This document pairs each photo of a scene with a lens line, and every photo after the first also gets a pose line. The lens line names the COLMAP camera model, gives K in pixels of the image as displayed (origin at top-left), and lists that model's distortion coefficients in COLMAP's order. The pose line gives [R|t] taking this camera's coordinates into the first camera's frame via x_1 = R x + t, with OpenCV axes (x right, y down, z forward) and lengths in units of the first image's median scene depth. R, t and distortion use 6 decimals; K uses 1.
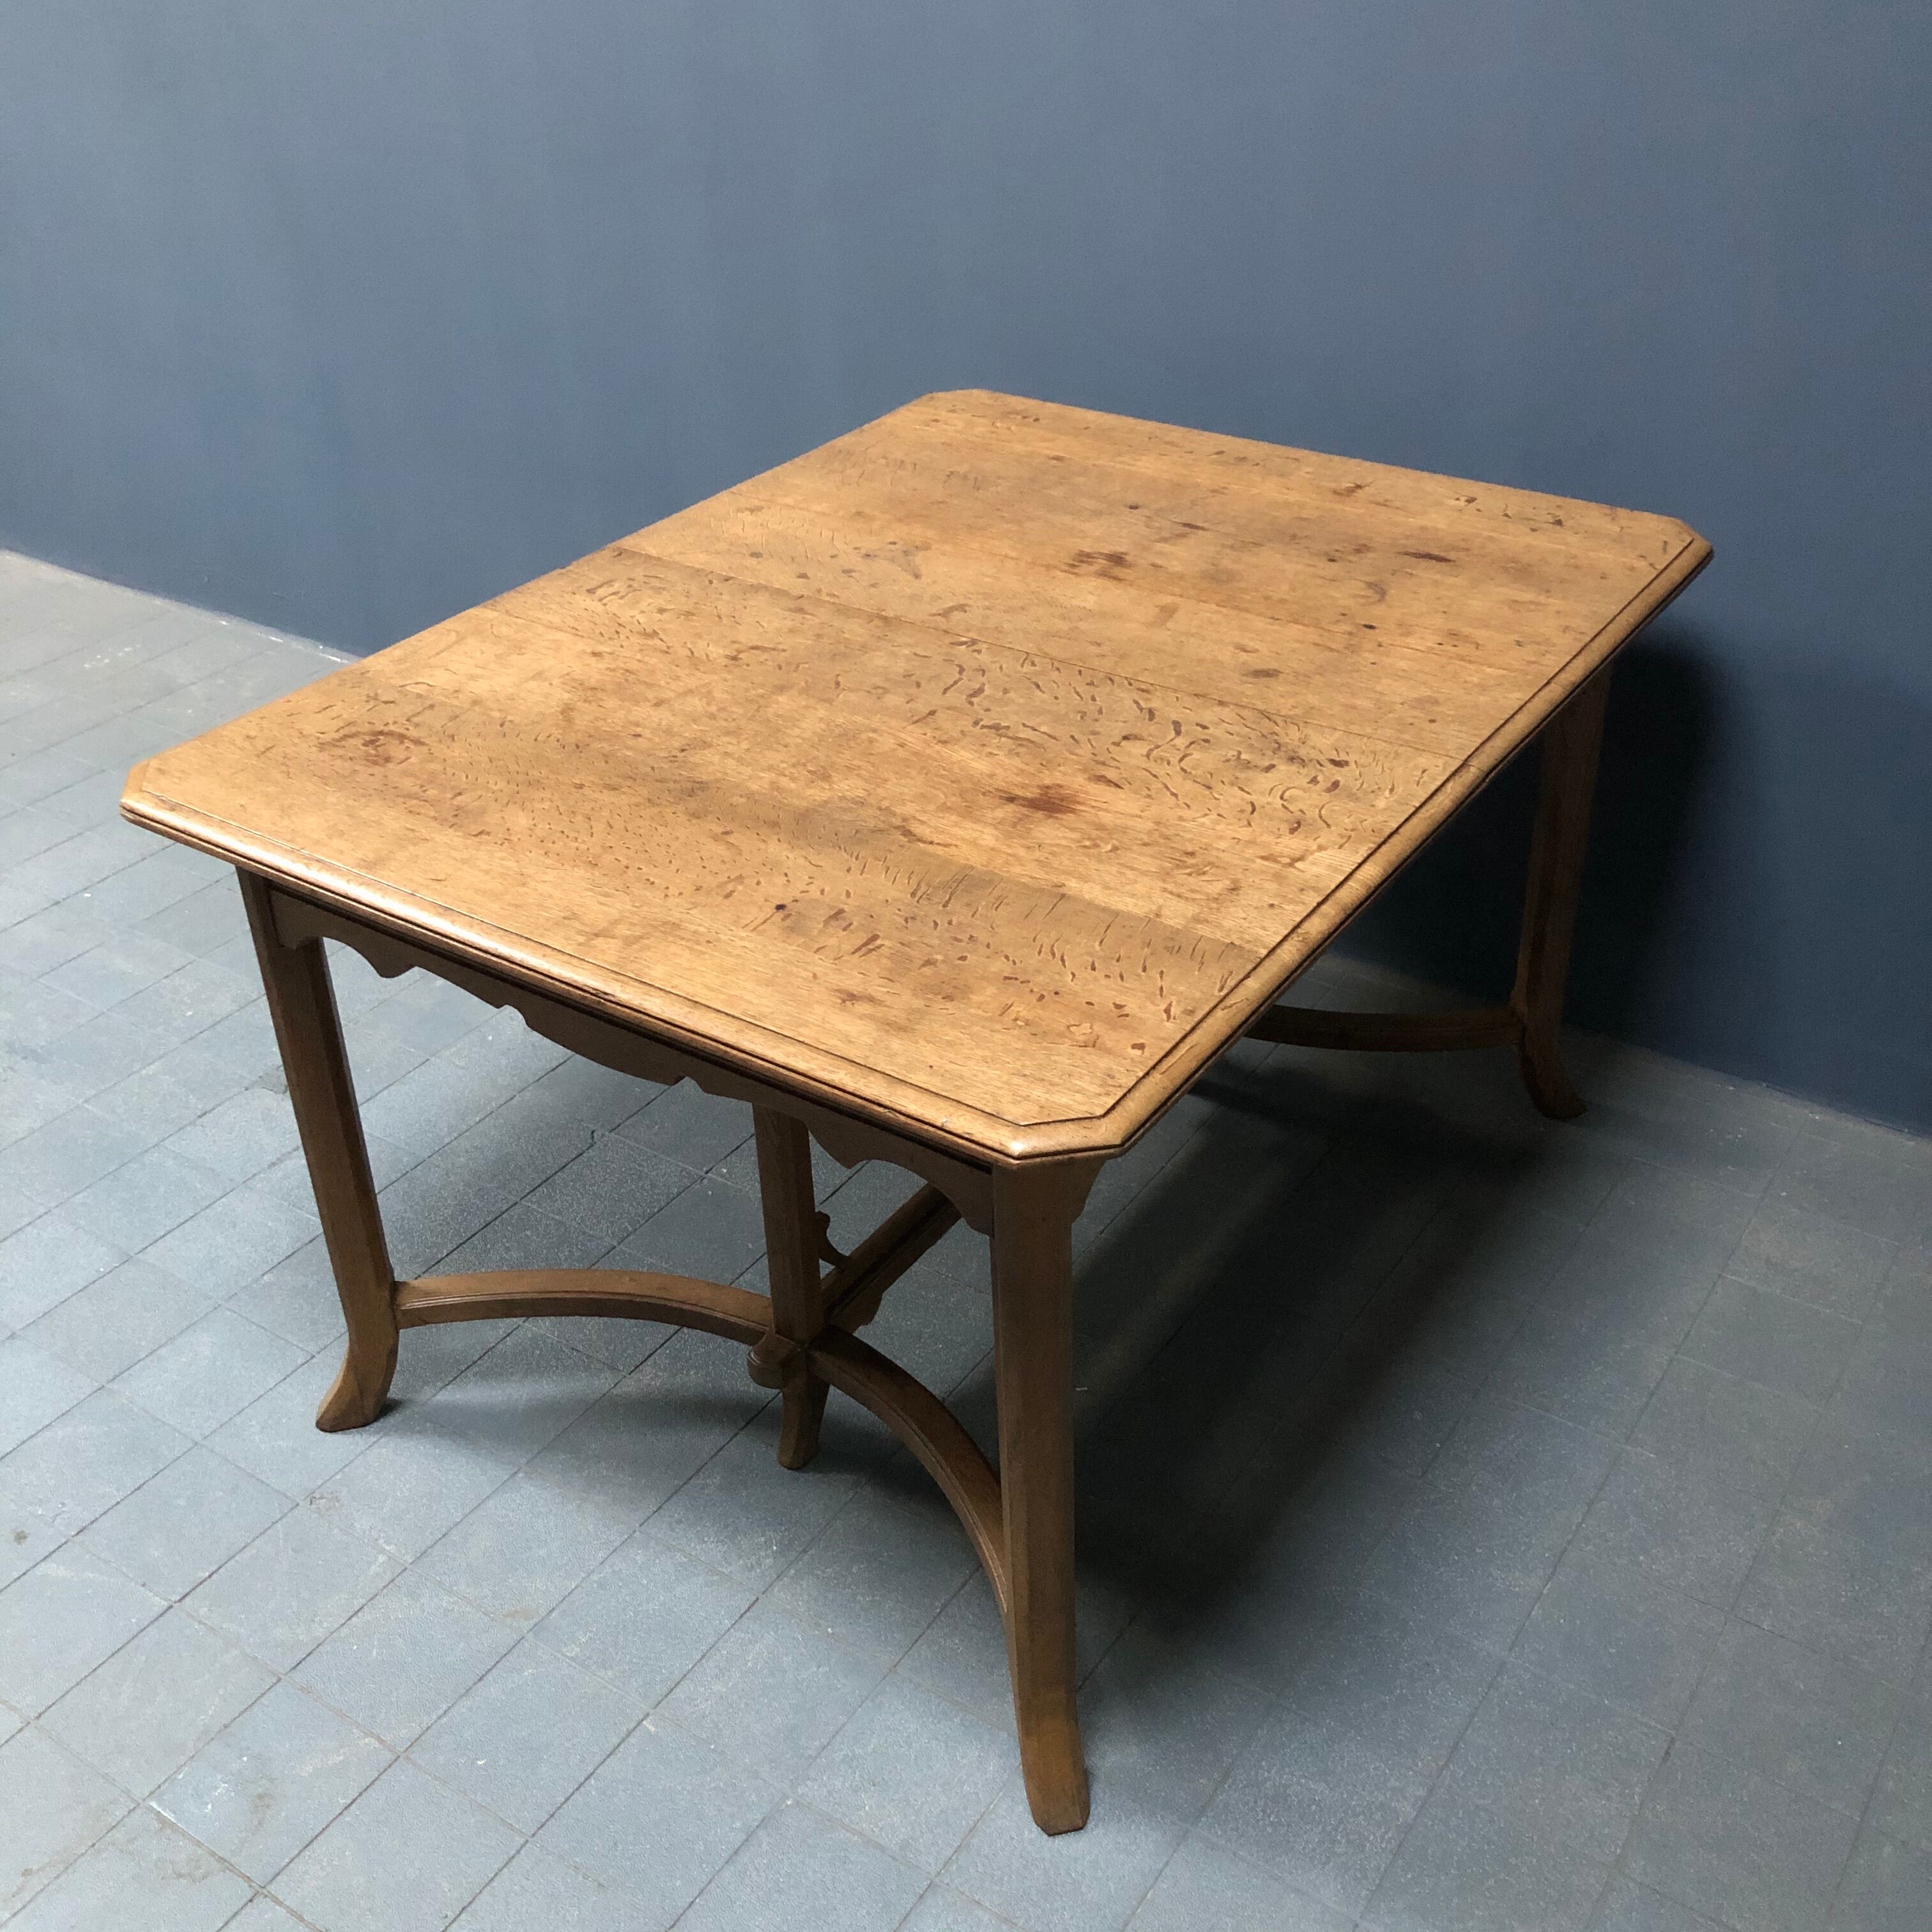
lens RADIAL K [[2092.1, 0, 971.3], [0, 2092.1, 962.6], [0, 0, 1]] dist [0.152495, -0.413669]
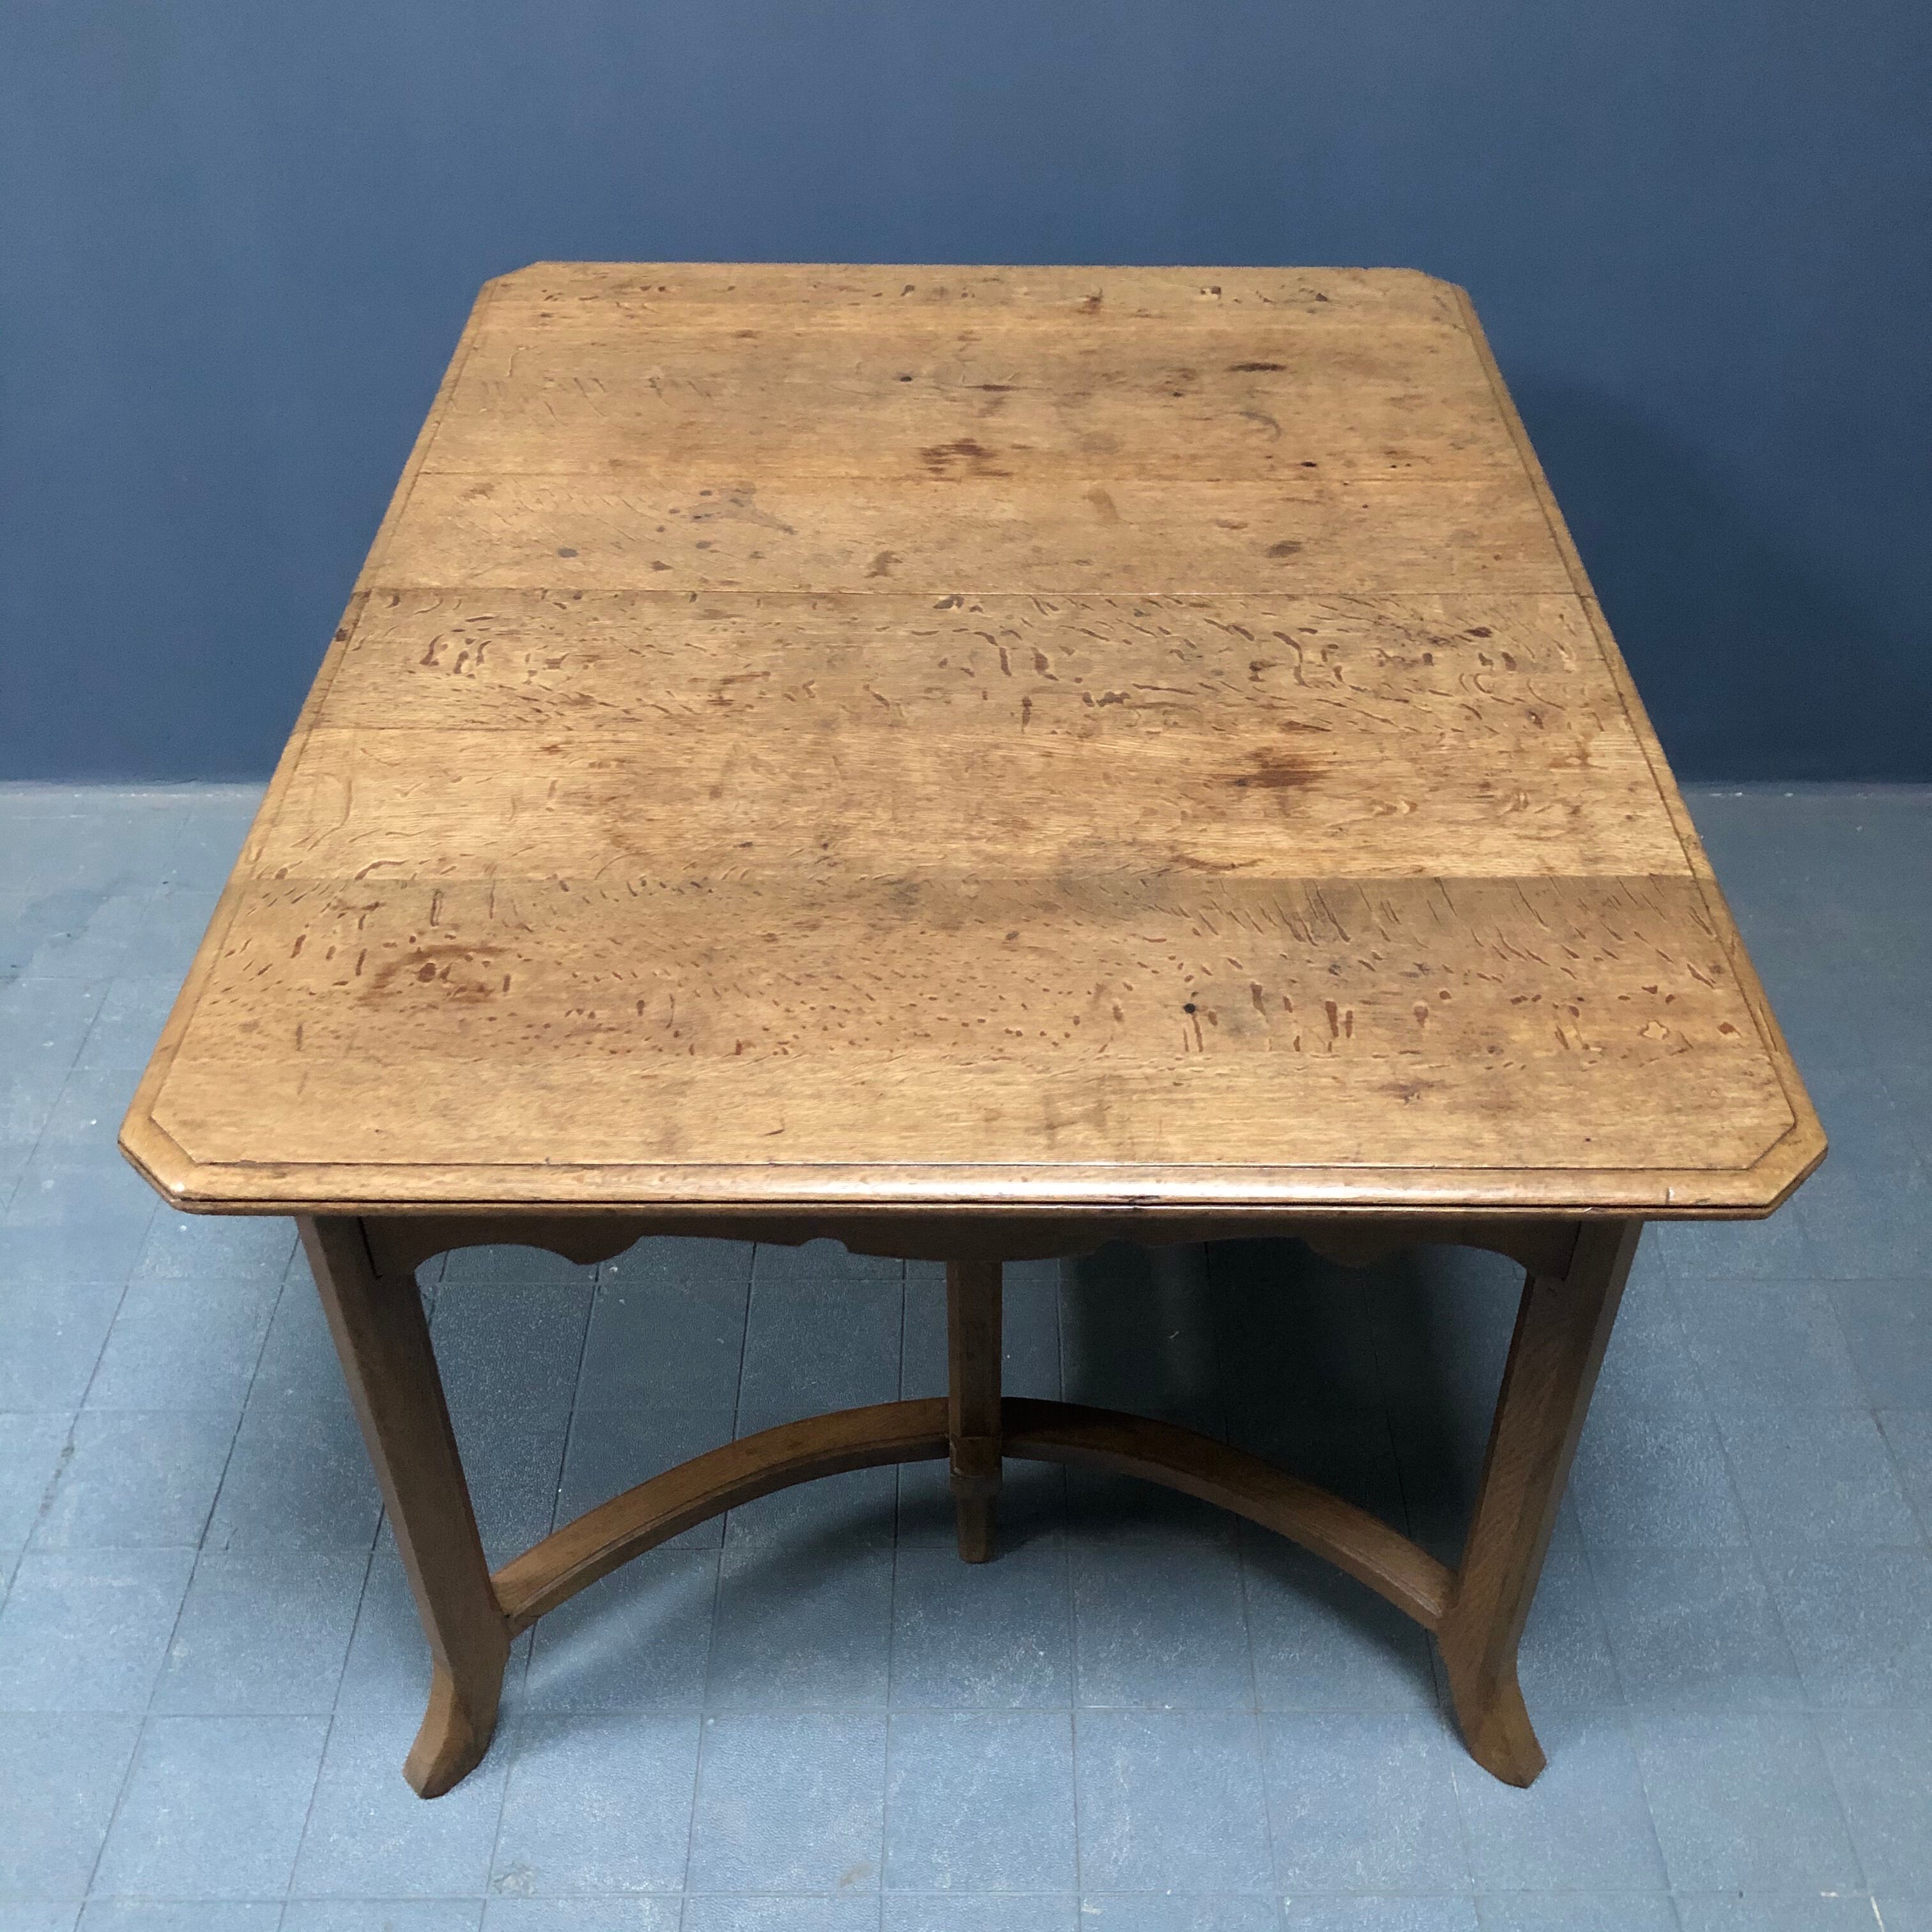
lens RADIAL K [[2093.3, 0, 976.8], [0, 2093.3, 963.5], [0, 0, 1]] dist [0.134320, -0.389353]
pose [[0.828631, -0.346756, 0.439467, -0.431268], [0.280535, 0.936581, 0.210039, -0.200005], [-0.484429, -0.050759, 0.873357, 0.273378]]
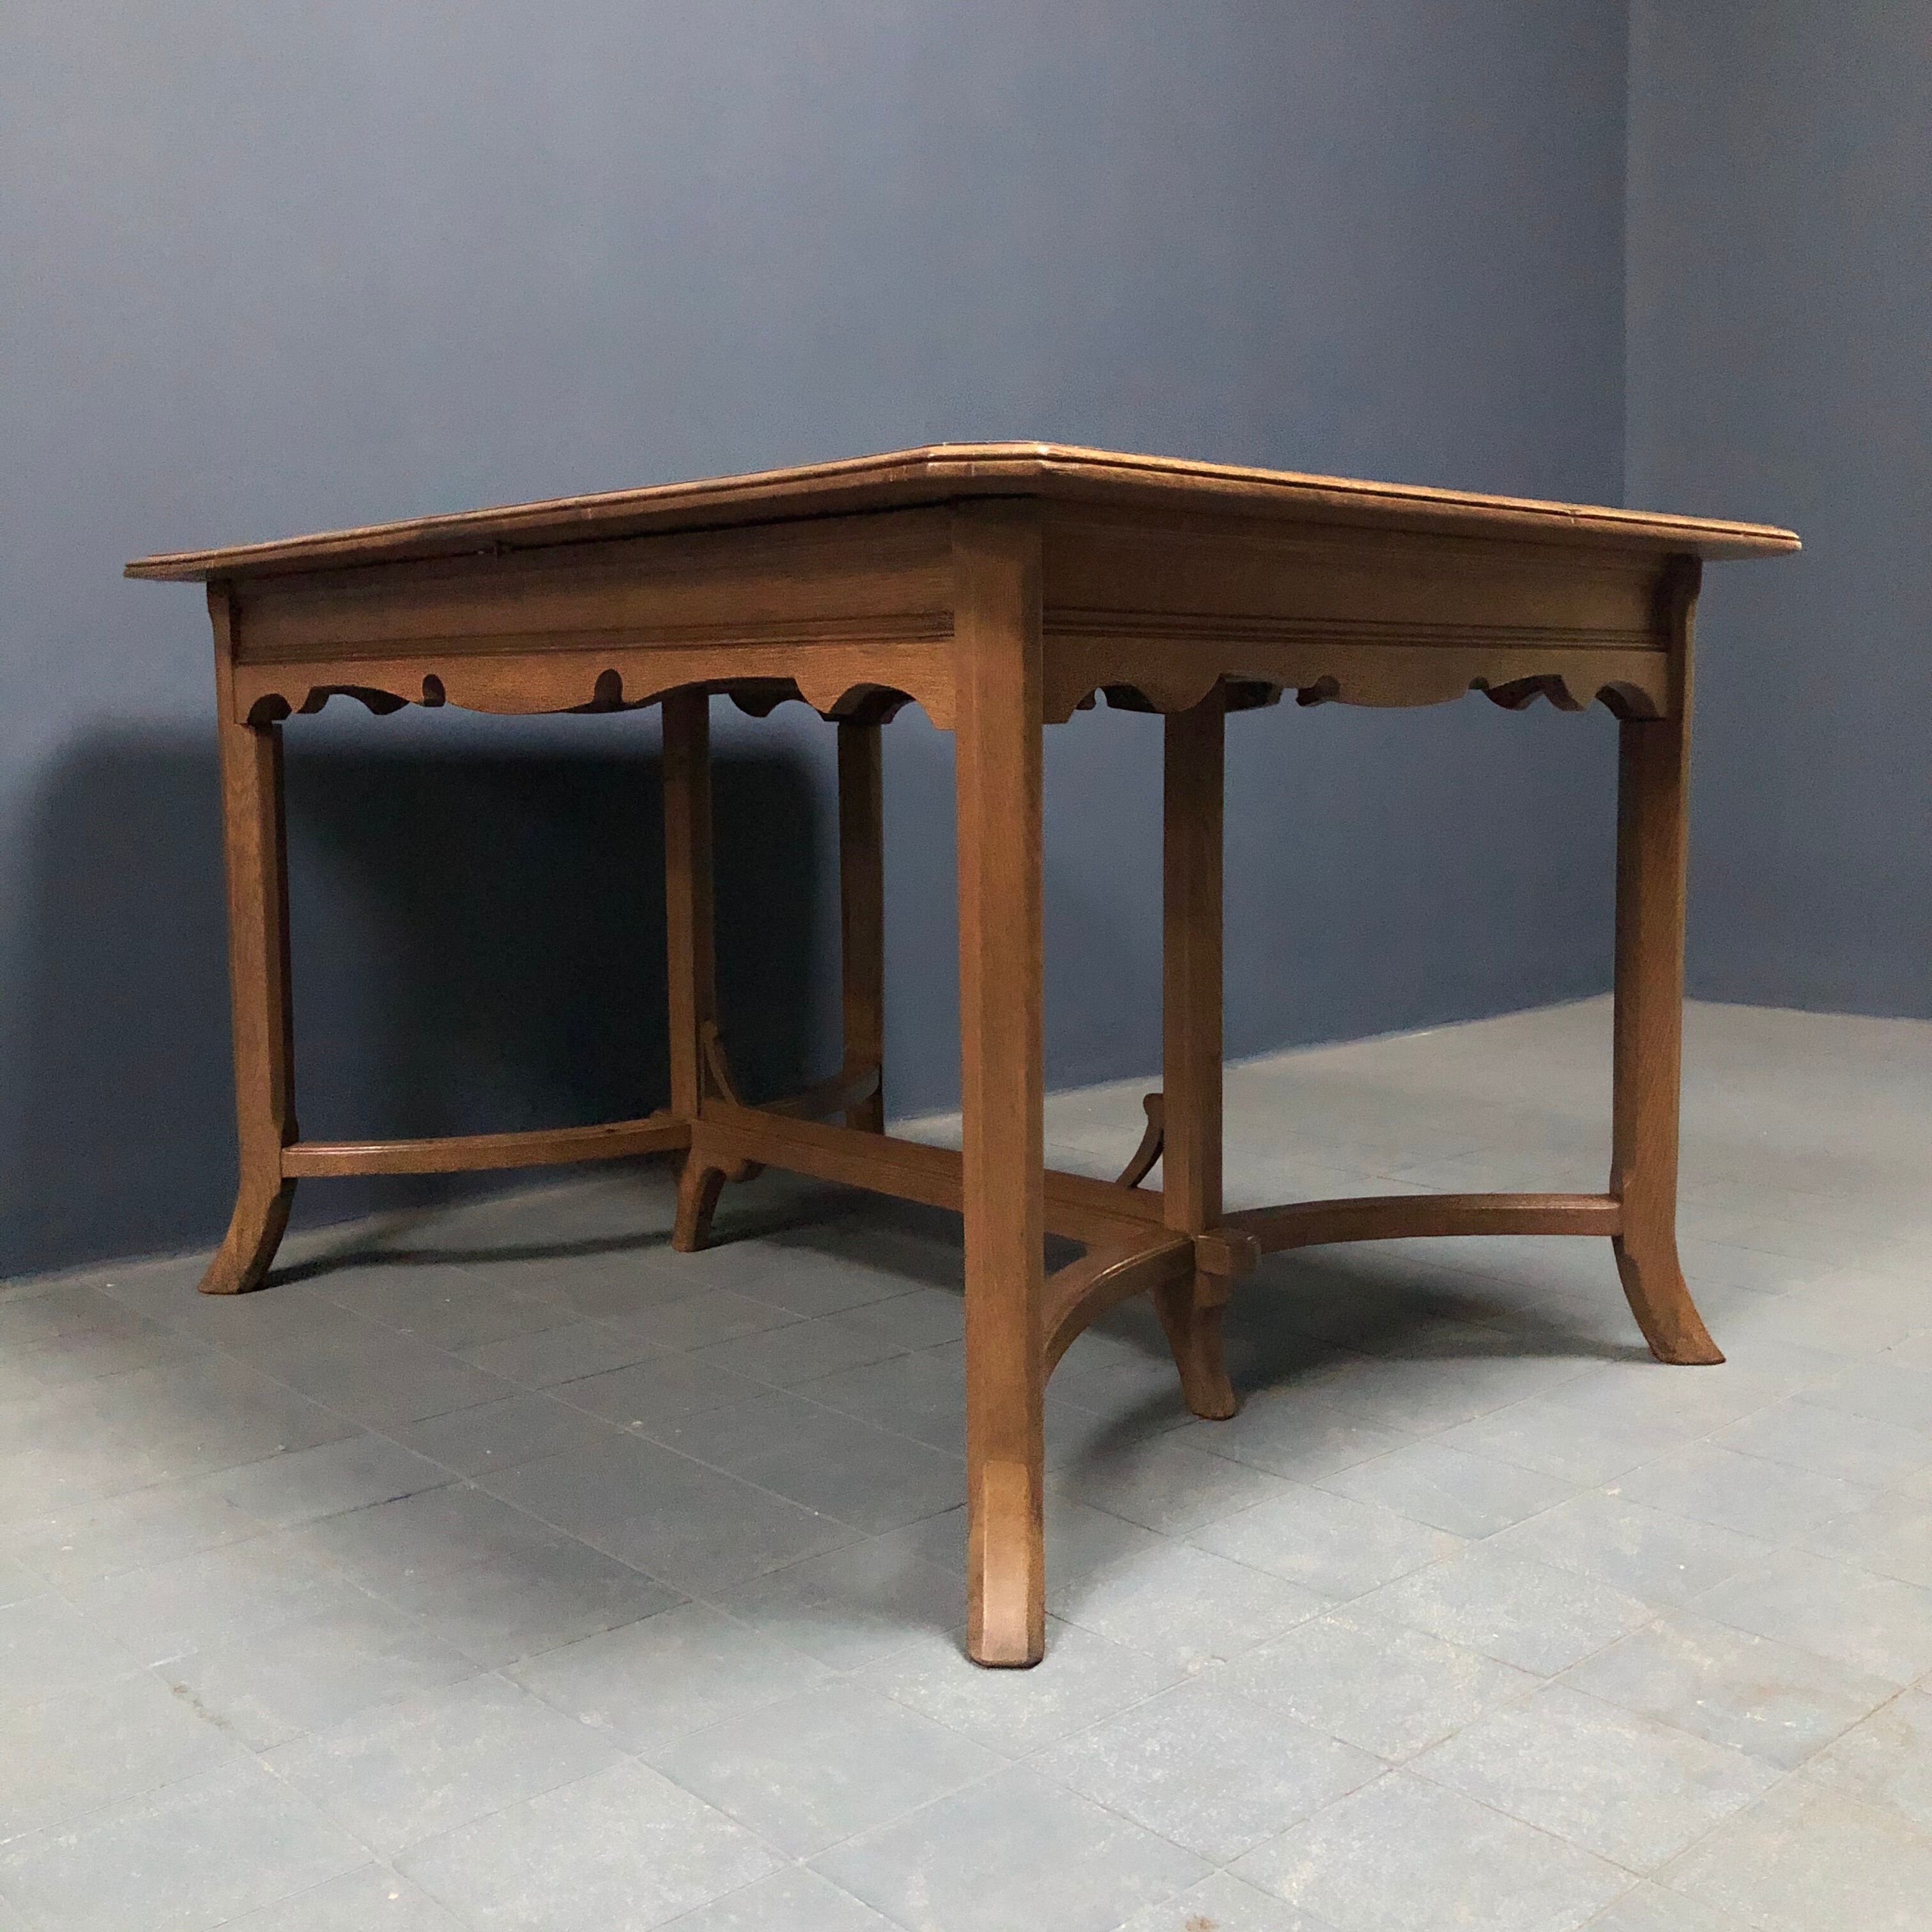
lens RADIAL K [[2118.3, 0, 966.0], [0, 2118.3, 956.1], [0, 0, 1]] dist [0.013766, 0.004912]
pose [[0.235059, -0.088655, 0.967930, -1.011507], [0.519891, 0.852875, -0.048137, 0.076863], [-0.821256, 0.514533, 0.246566, 0.874198]]
